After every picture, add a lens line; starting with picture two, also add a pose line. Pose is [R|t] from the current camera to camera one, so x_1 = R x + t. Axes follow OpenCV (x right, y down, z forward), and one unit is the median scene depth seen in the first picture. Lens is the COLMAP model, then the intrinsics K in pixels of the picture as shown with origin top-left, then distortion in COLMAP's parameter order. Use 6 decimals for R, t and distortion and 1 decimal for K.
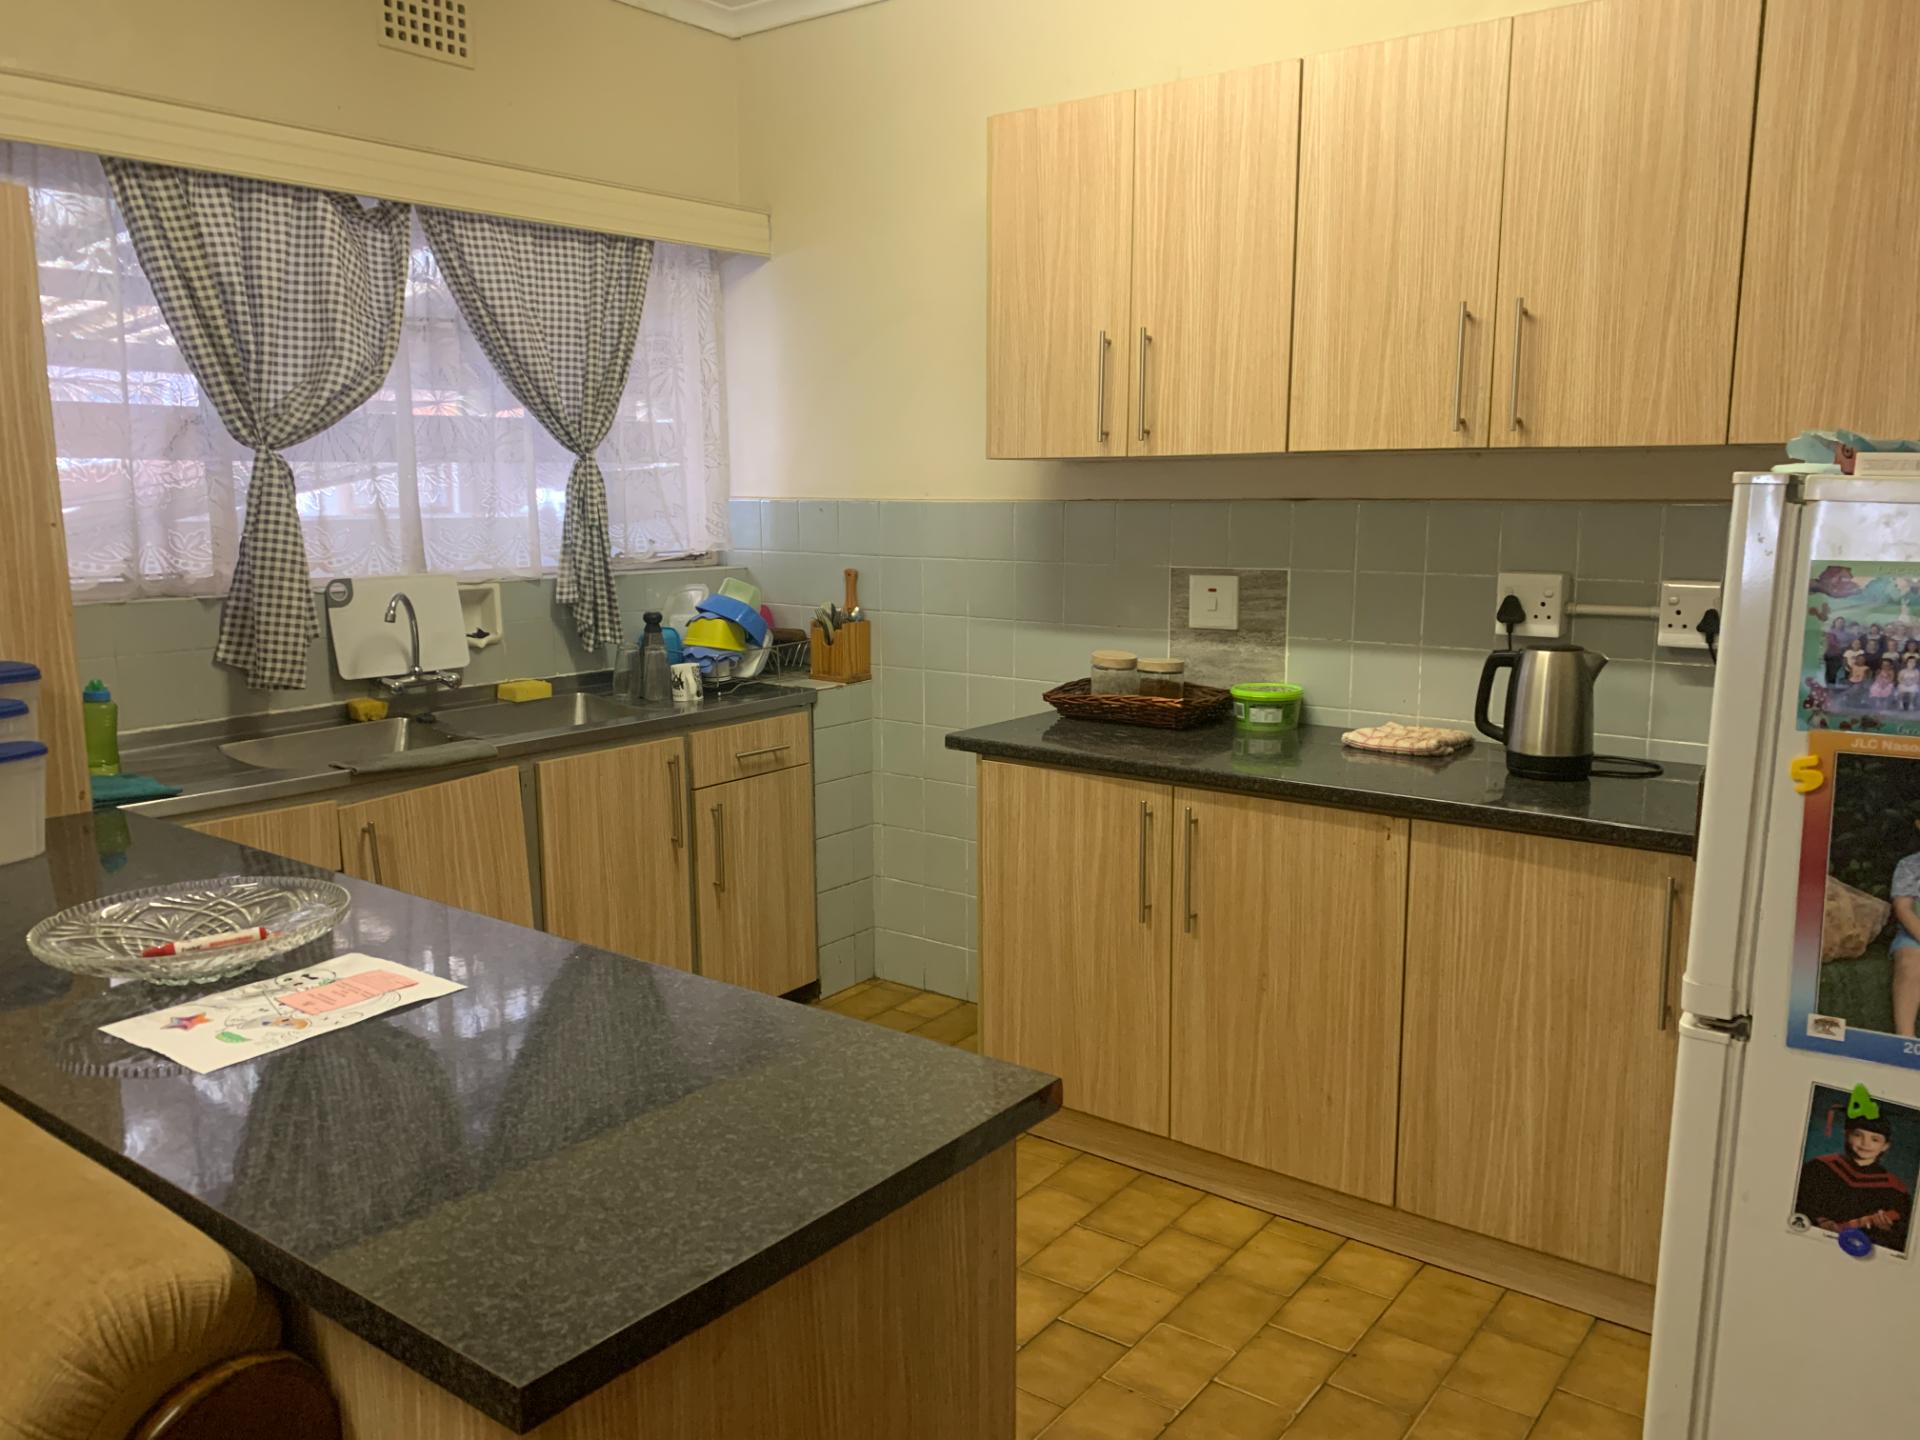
lens RADIAL K [[1465.3, 0, 972.1], [0, 1465.3, 739.8], [0, 0, 1]] dist [0.046963, -0.051130]
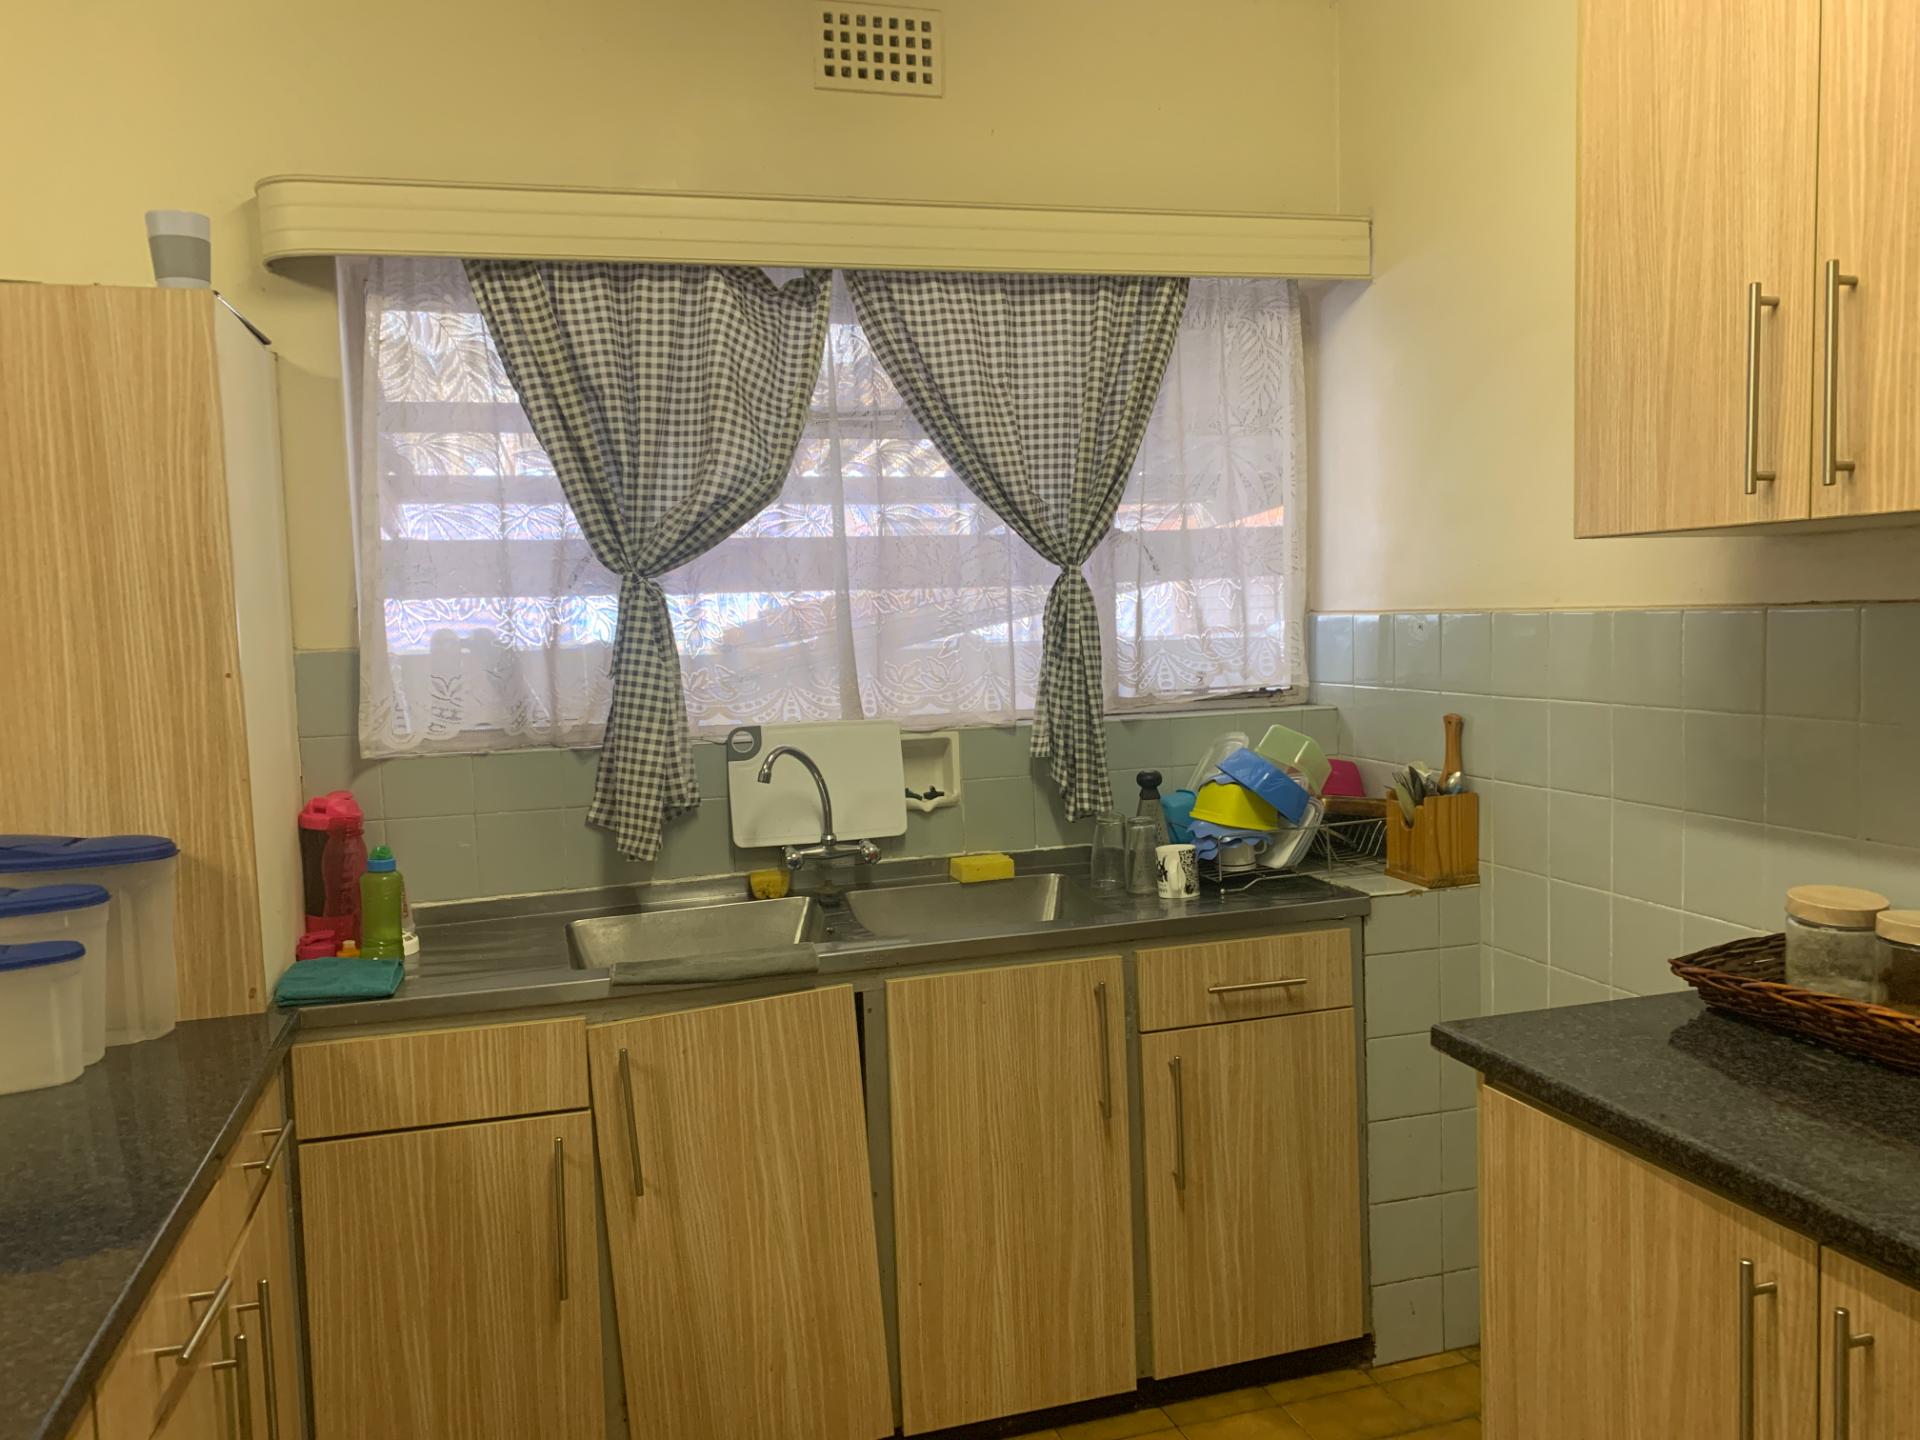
lens RADIAL K [[1465.3, 0, 976.8], [0, 1465.3, 730.4], [0, 0, 1]] dist [0.046963, -0.051130]
pose [[0.810204, 0.023128, -0.585692, 0.172535], [-0.070078, 0.995876, -0.057615, -0.072266], [0.581944, 0.087724, 0.808483, 0.431597]]
